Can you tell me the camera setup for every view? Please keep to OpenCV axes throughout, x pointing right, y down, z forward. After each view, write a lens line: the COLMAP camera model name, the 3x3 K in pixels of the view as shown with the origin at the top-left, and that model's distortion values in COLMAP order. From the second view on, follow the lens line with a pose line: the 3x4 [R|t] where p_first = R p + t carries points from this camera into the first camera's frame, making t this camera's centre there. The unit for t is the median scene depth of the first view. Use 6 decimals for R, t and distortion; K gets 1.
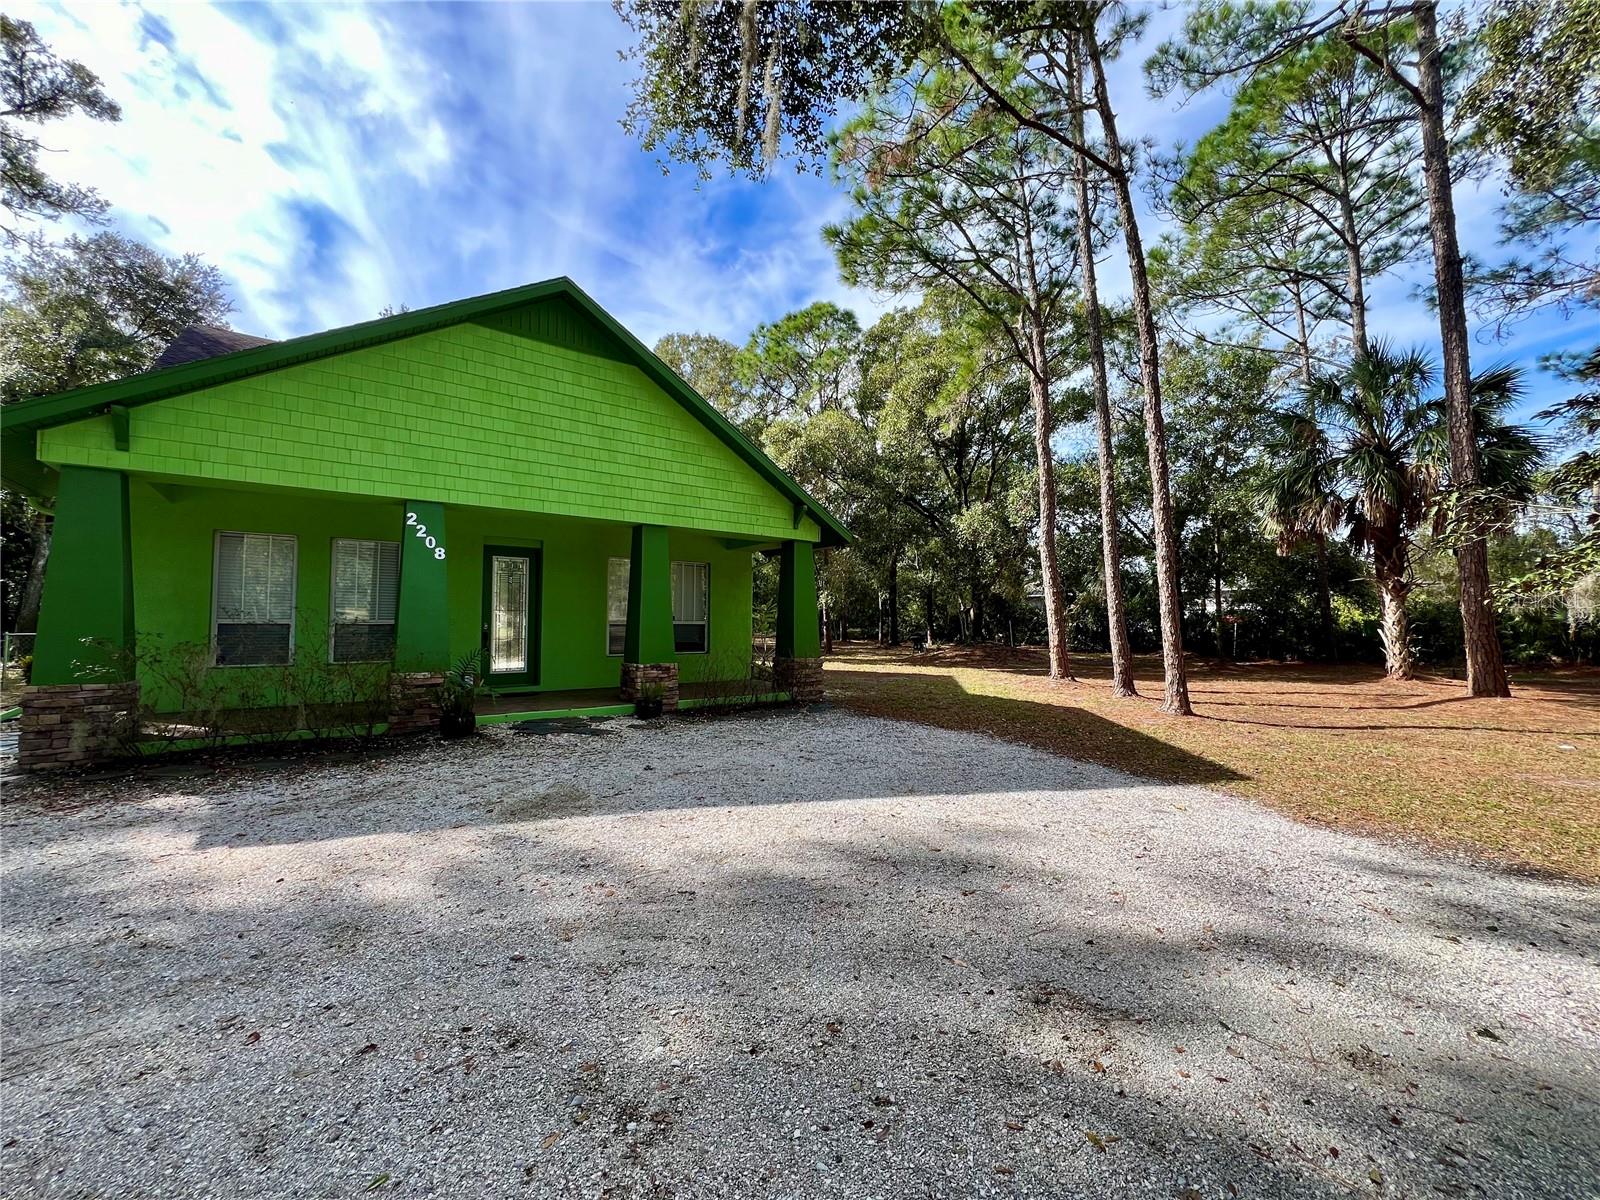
lens RADIAL K [[637.5, 0, 802.4], [0, 637.5, 598.9], [0, 0, 1]] dist [-0.000772, 0.000486]
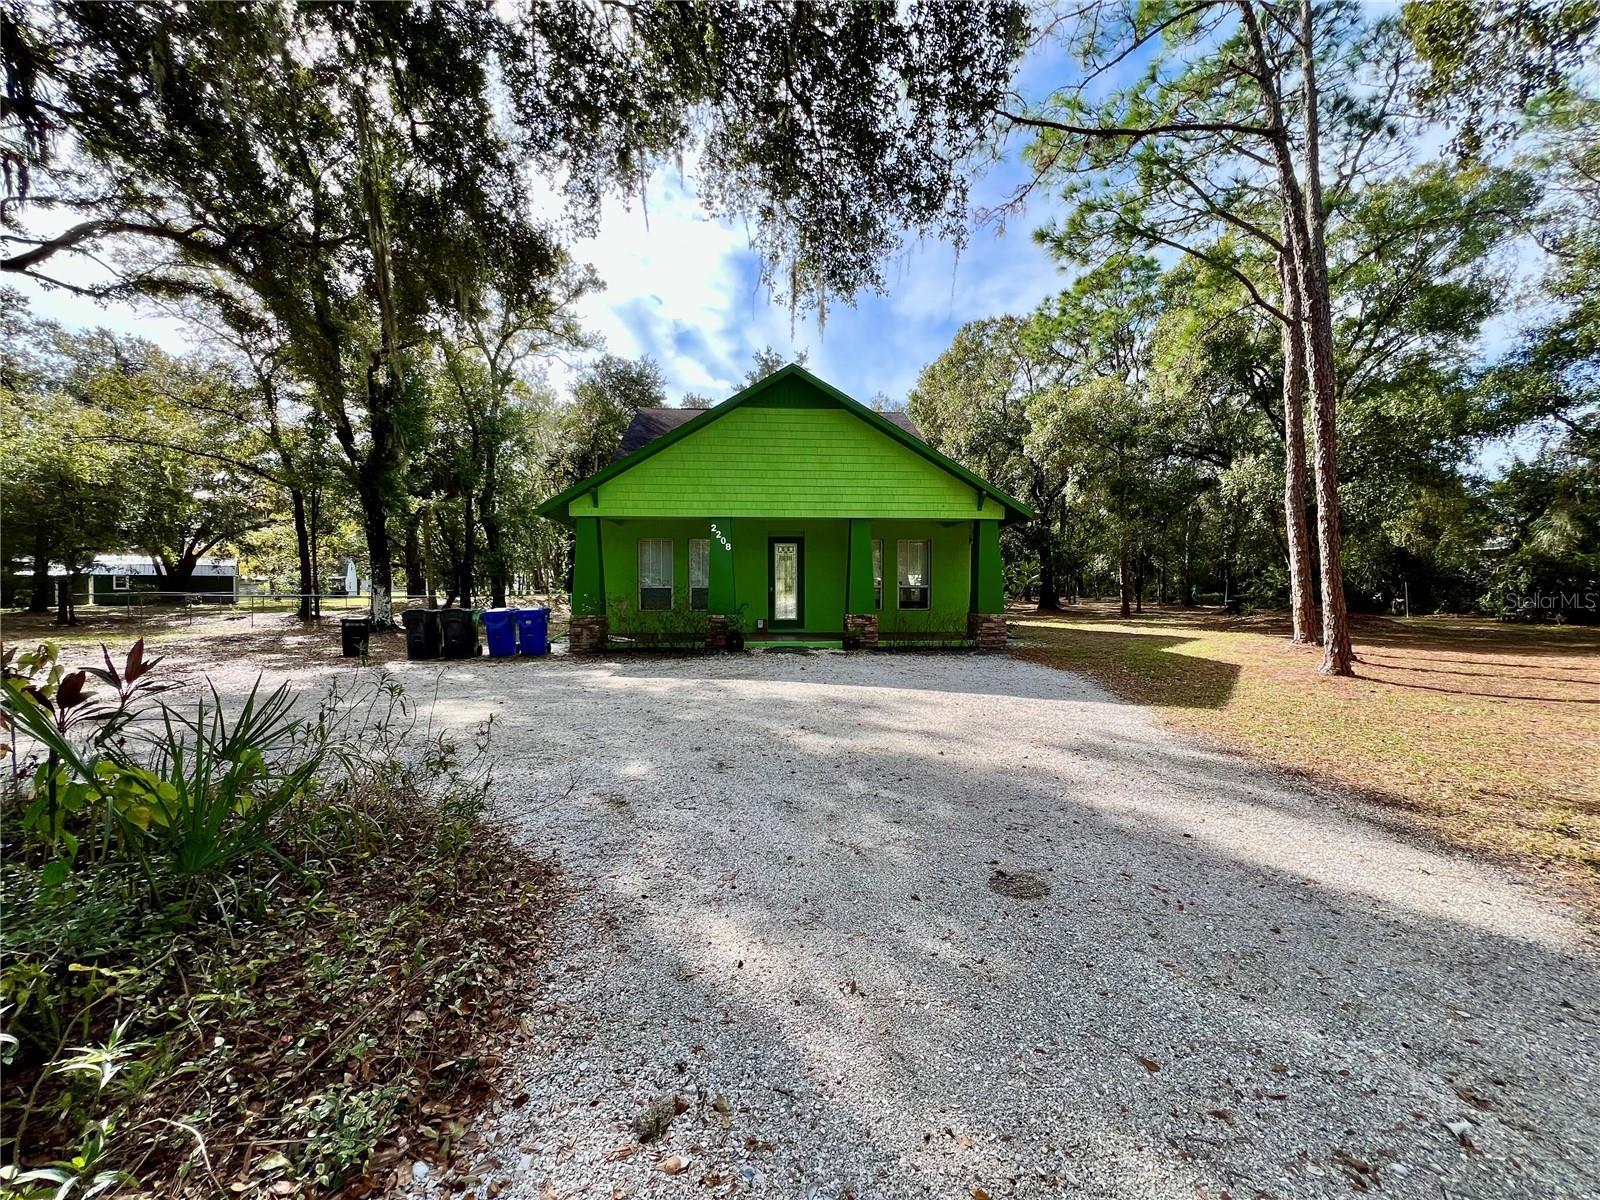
lens RADIAL K [[637.5, 0, 797.6], [0, 637.5, 602.0], [0, 0, 1]] dist [-0.000772, 0.000486]
pose [[0.838830, 0.005602, -0.544365, 0.398529], [0.025628, 0.998432, 0.049766, -0.002504], [0.543790, -0.055696, 0.837371, -0.263489]]
